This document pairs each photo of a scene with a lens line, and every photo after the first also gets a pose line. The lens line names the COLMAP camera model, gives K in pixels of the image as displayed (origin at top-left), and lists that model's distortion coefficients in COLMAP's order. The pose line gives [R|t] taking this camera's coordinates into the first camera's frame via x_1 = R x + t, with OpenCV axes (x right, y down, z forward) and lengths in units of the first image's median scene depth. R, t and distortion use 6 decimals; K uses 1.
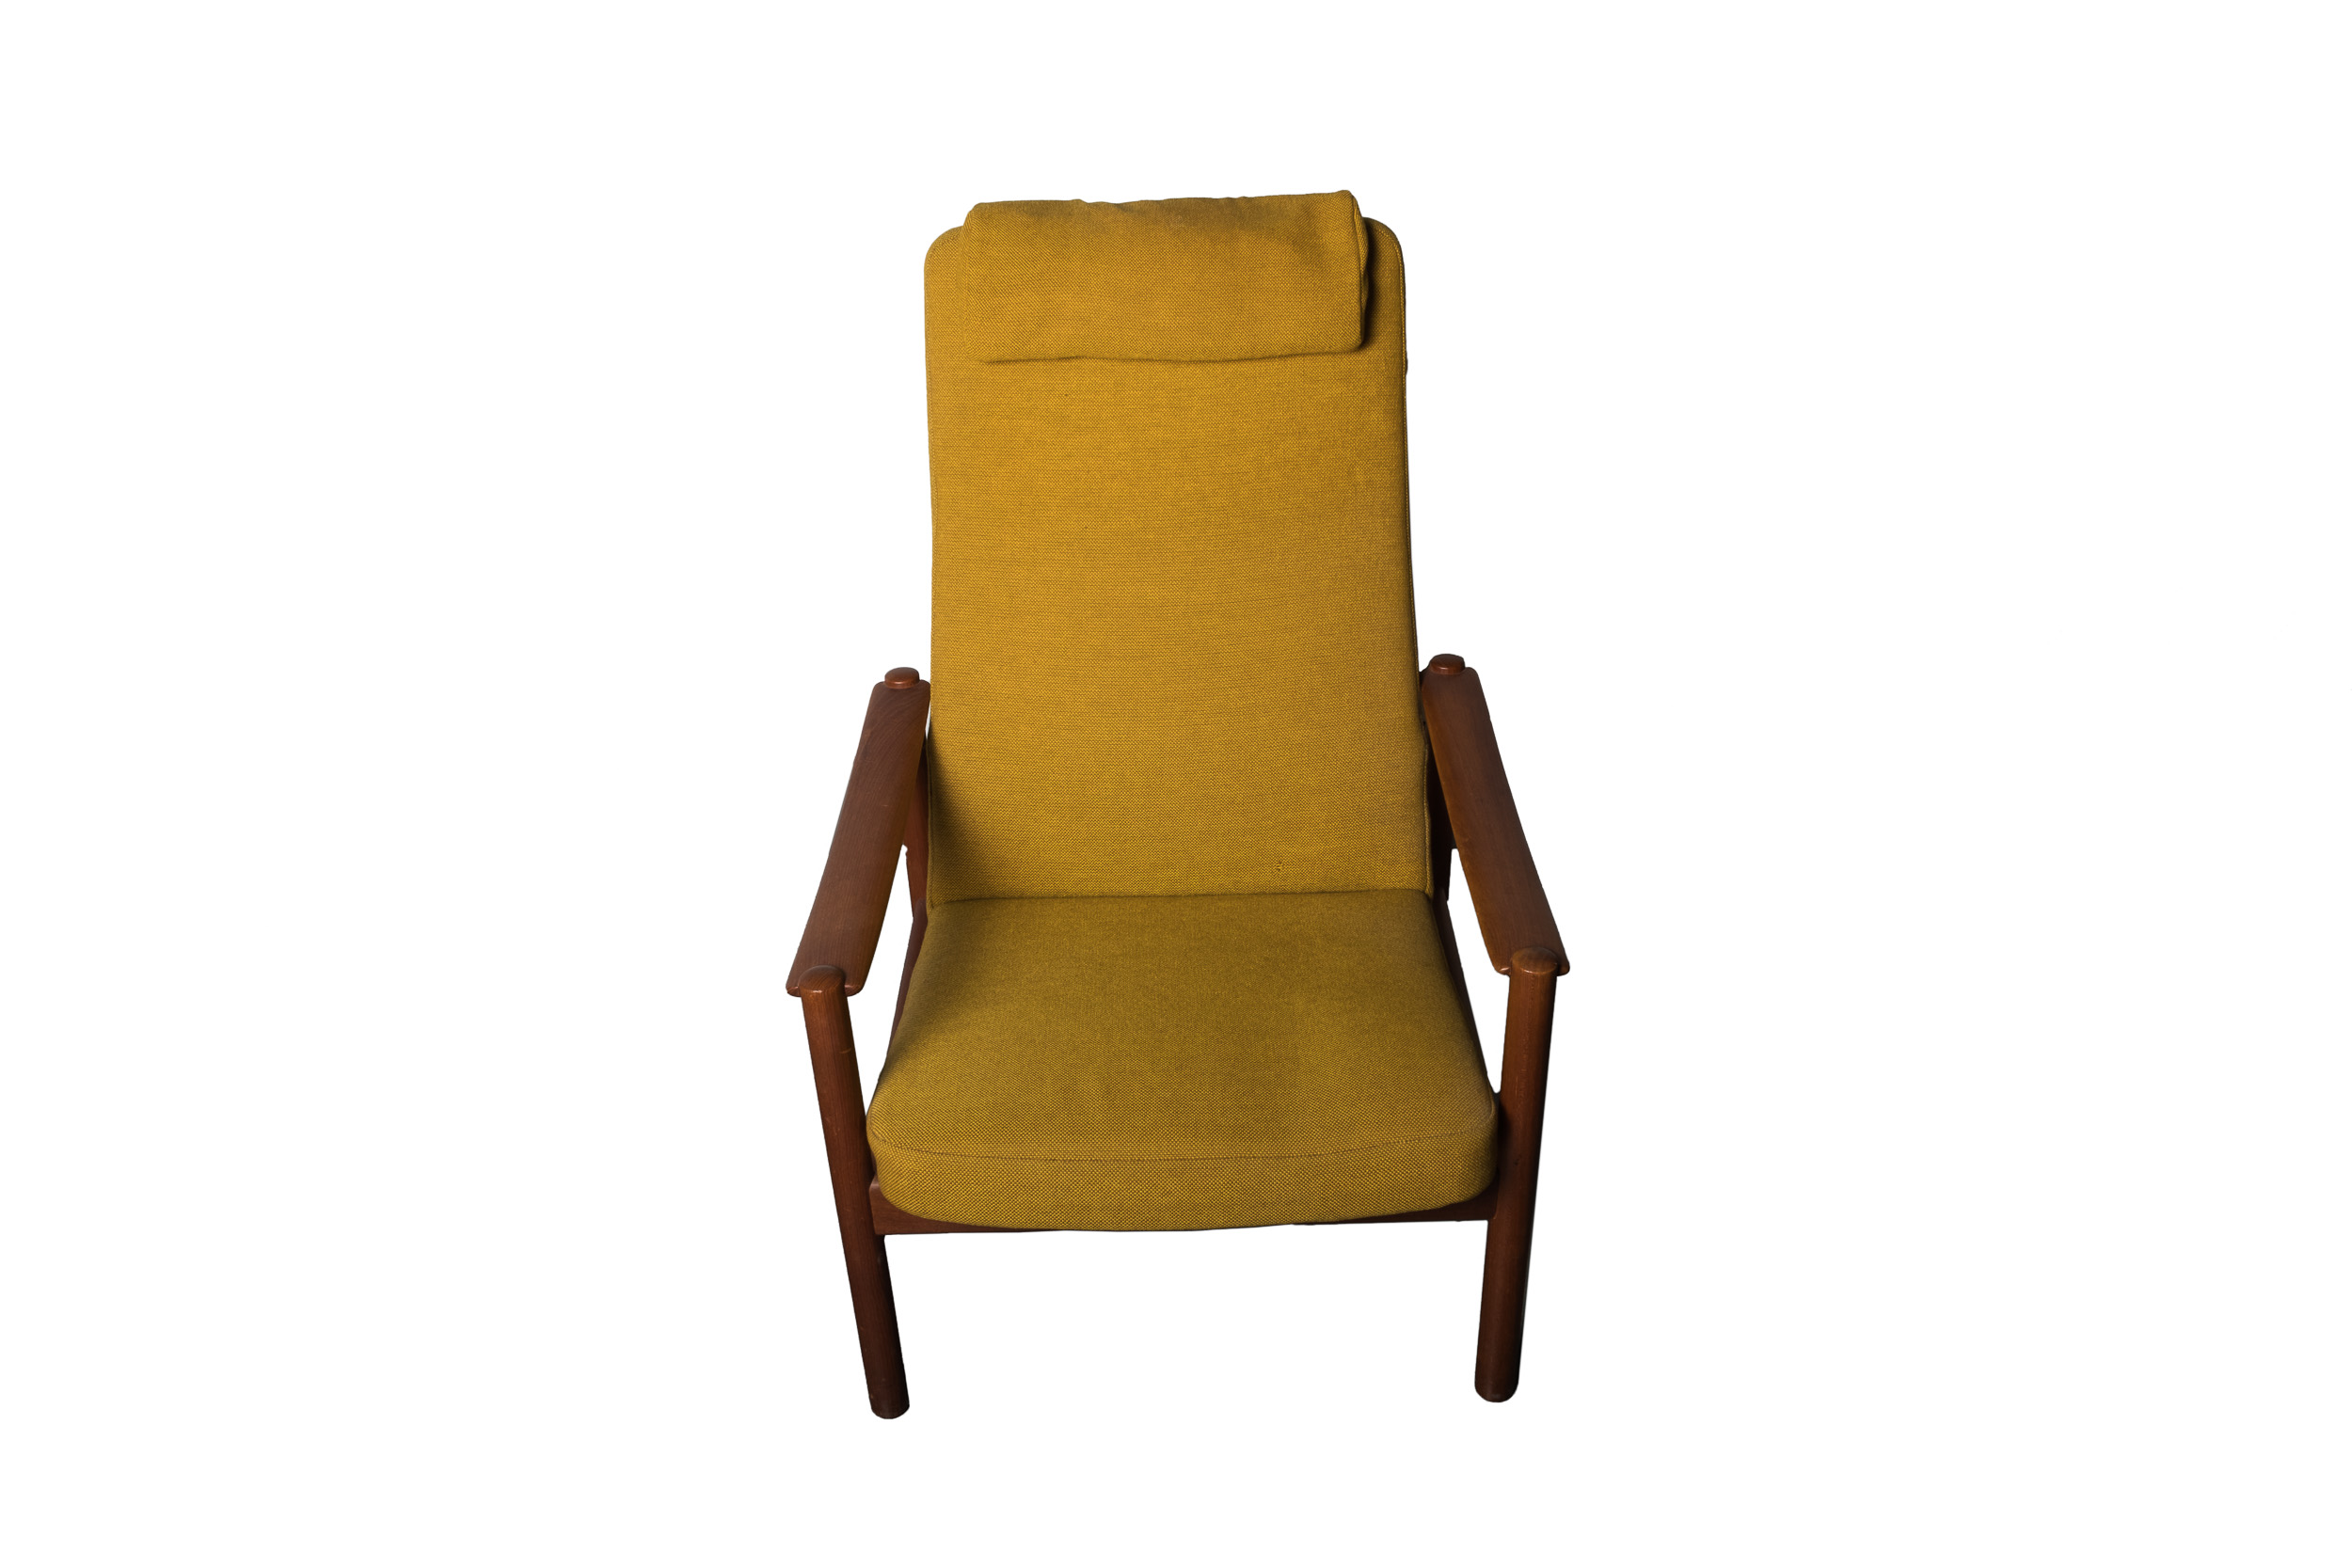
lens RADIAL K [[1975.2, 0, 1221.7], [0, 1975.2, 784.3], [0, 0, 1]] dist [-0.029450, -0.000182]
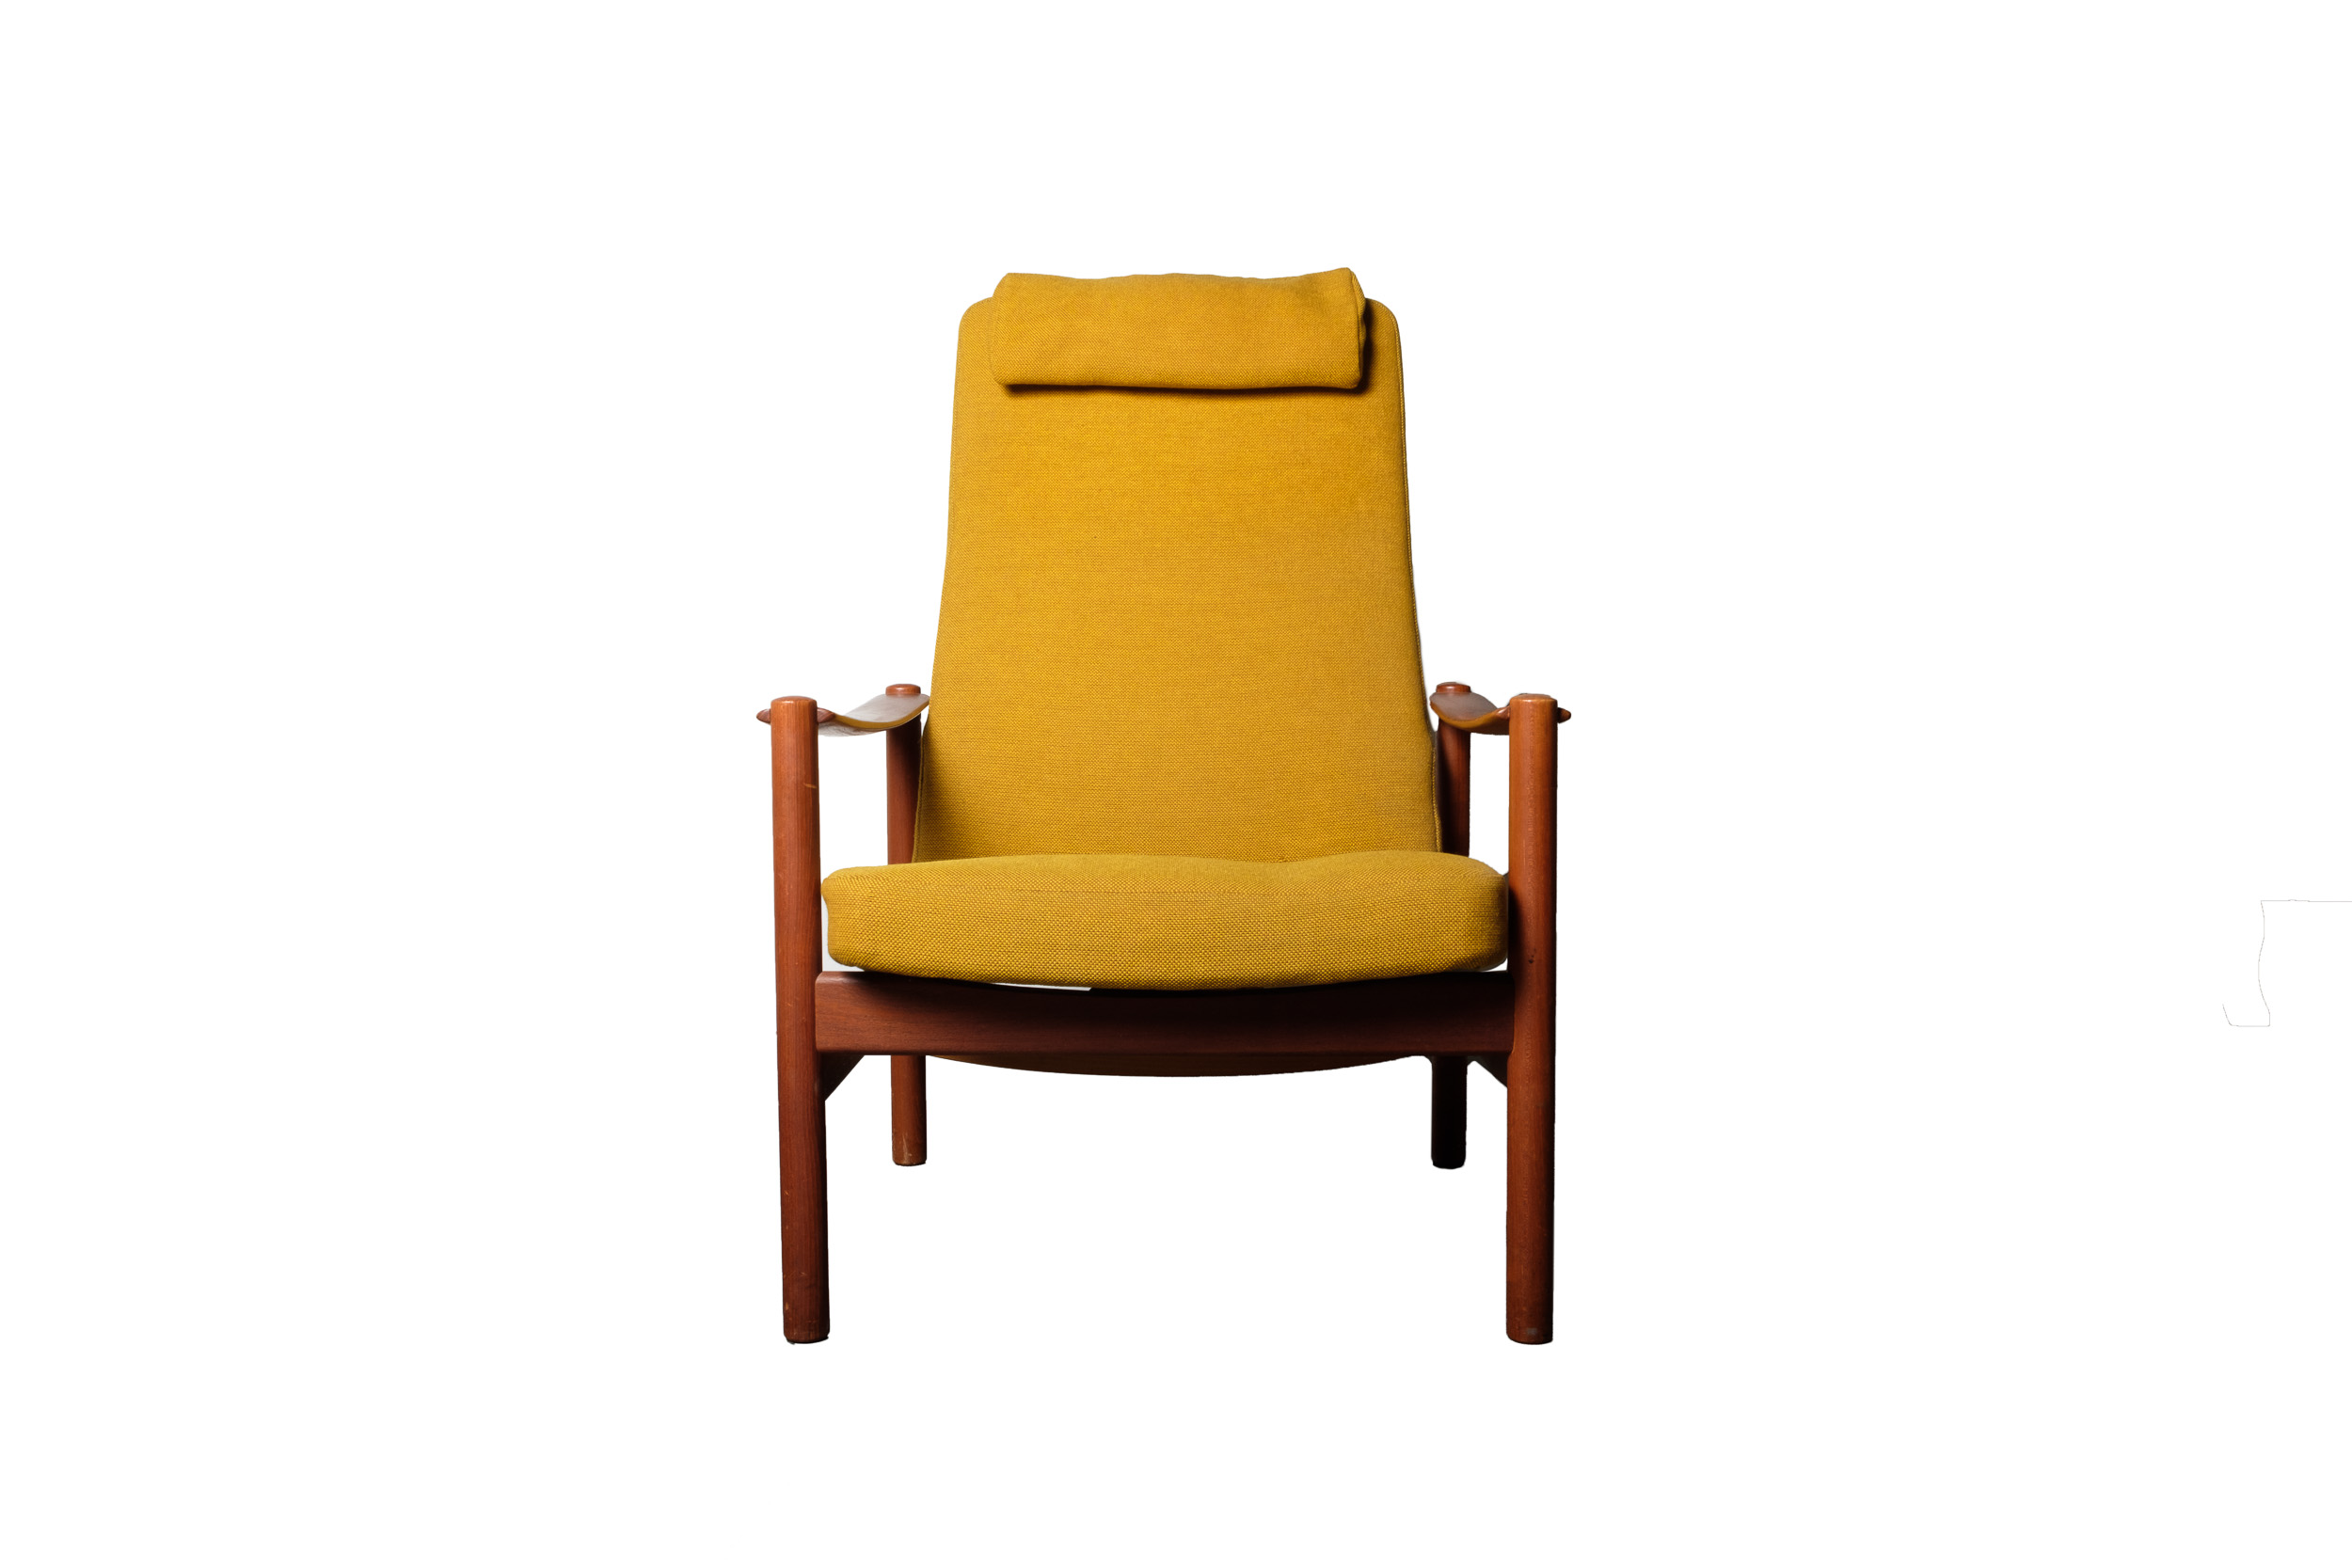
lens RADIAL K [[2161.9, 0, 1228.9], [0, 2161.9, 783.3], [0, 0, 1]] dist [0.000197, -0.000035]
pose [[0.999622, 0.009616, -0.025751, 0.031115], [-0.020966, 0.872572, -0.488035, 0.529434], [0.017777, 0.488391, 0.872444, 0.079734]]
